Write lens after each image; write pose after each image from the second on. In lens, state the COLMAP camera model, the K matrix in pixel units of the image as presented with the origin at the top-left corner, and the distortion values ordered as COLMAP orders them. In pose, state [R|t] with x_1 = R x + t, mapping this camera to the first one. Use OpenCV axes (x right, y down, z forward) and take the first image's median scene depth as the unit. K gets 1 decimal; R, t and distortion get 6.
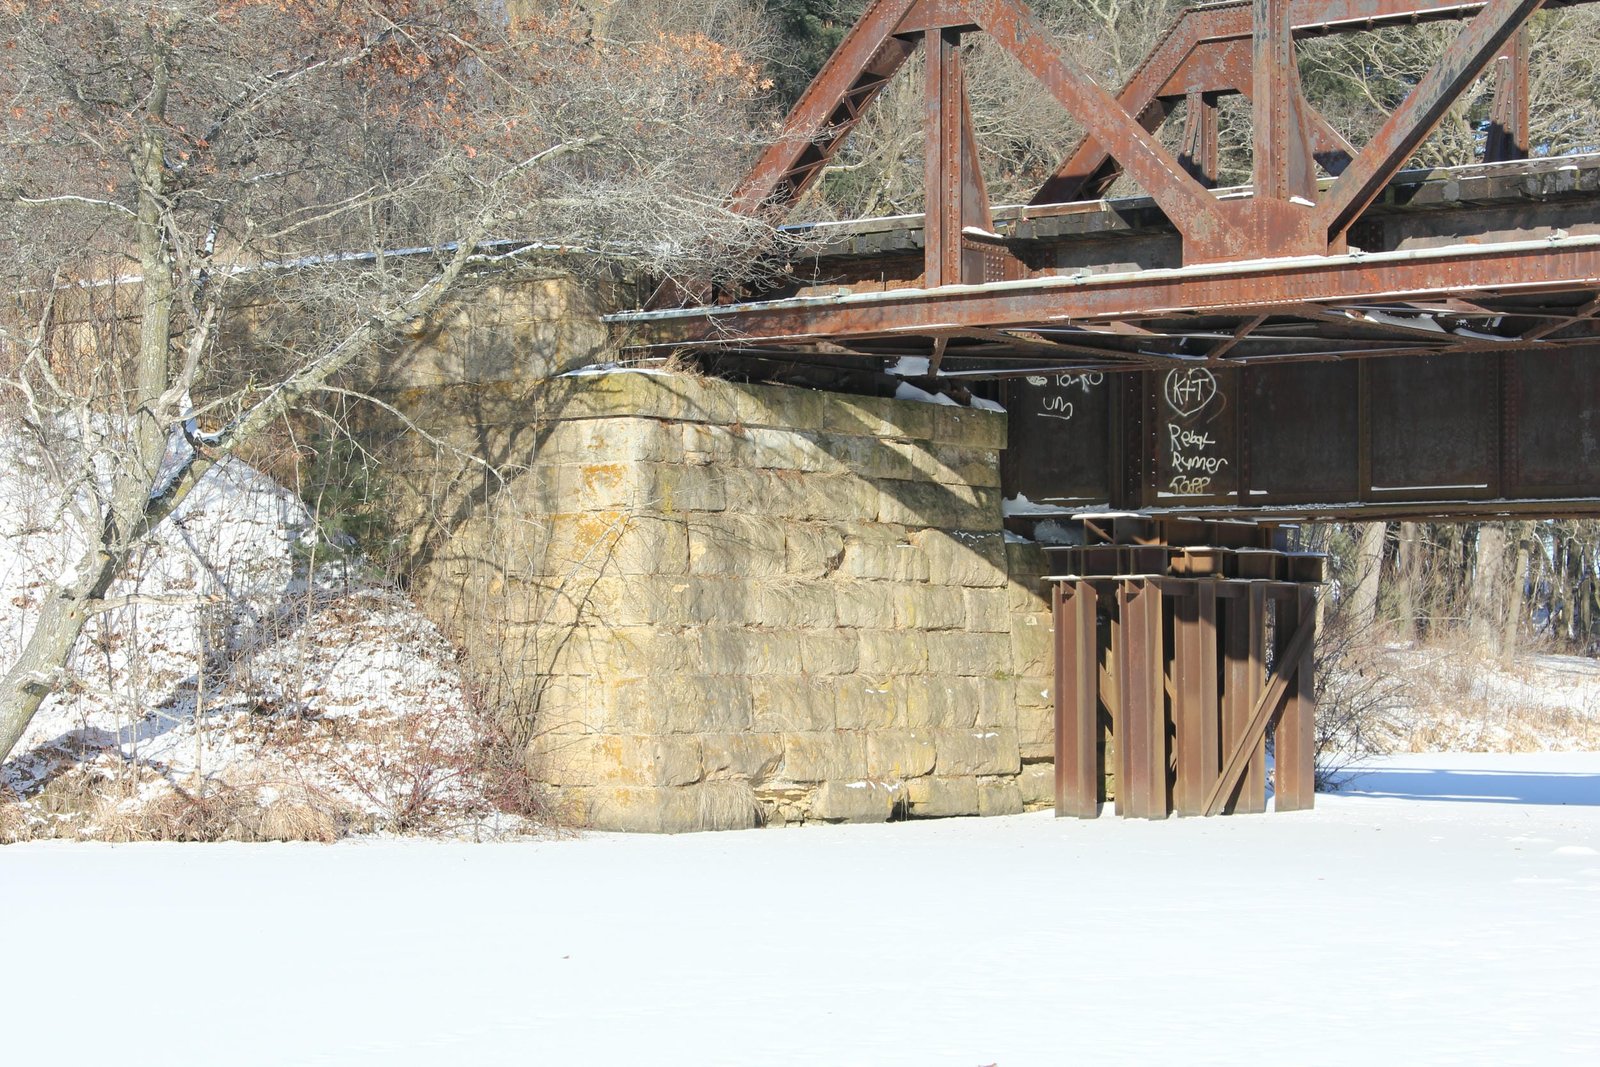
lens RADIAL K [[3477.4, 0, 807.2], [0, 3477.4, 533.7], [0, 0, 1]] dist [0.024960, 0.000000]
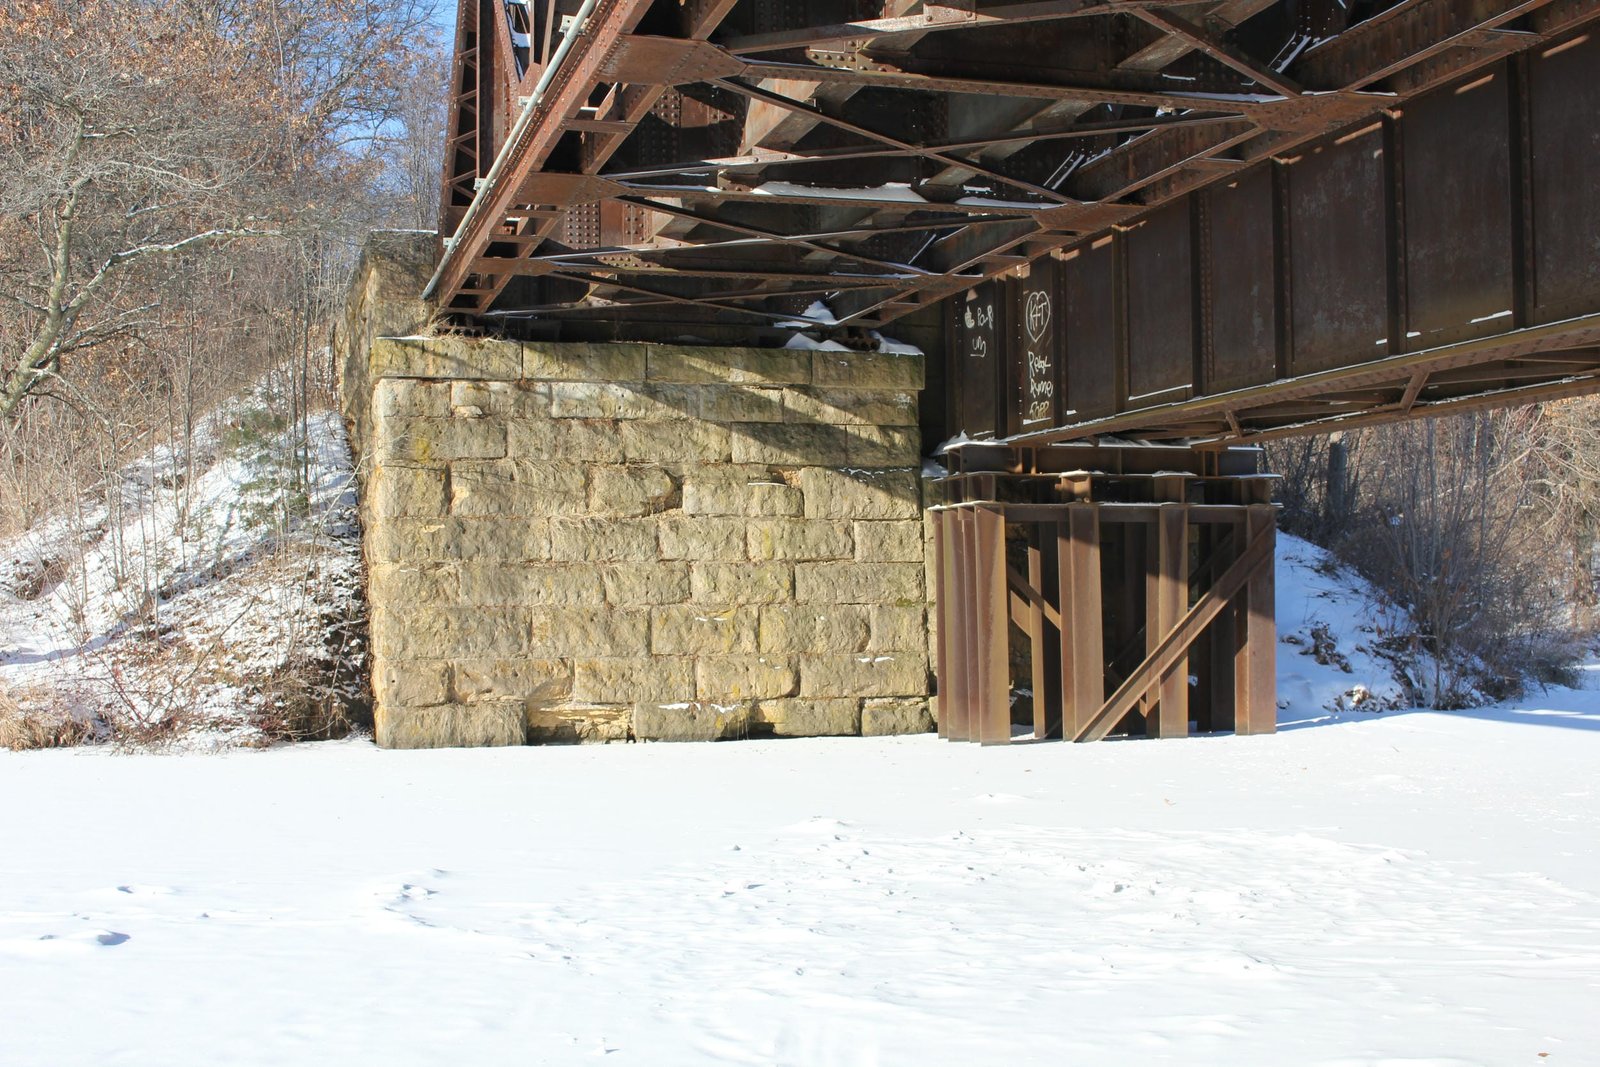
lens RADIAL K [[1886.3, 0, 792.5], [0, 1886.3, 536.9], [0, 0, 1]] dist [-0.065577, 0.000000]
pose [[0.811183, -0.029284, -0.584058, 0.378069], [0.033700, 0.999427, -0.003305, 0.022406], [0.583820, -0.017002, 0.811705, 0.535461]]
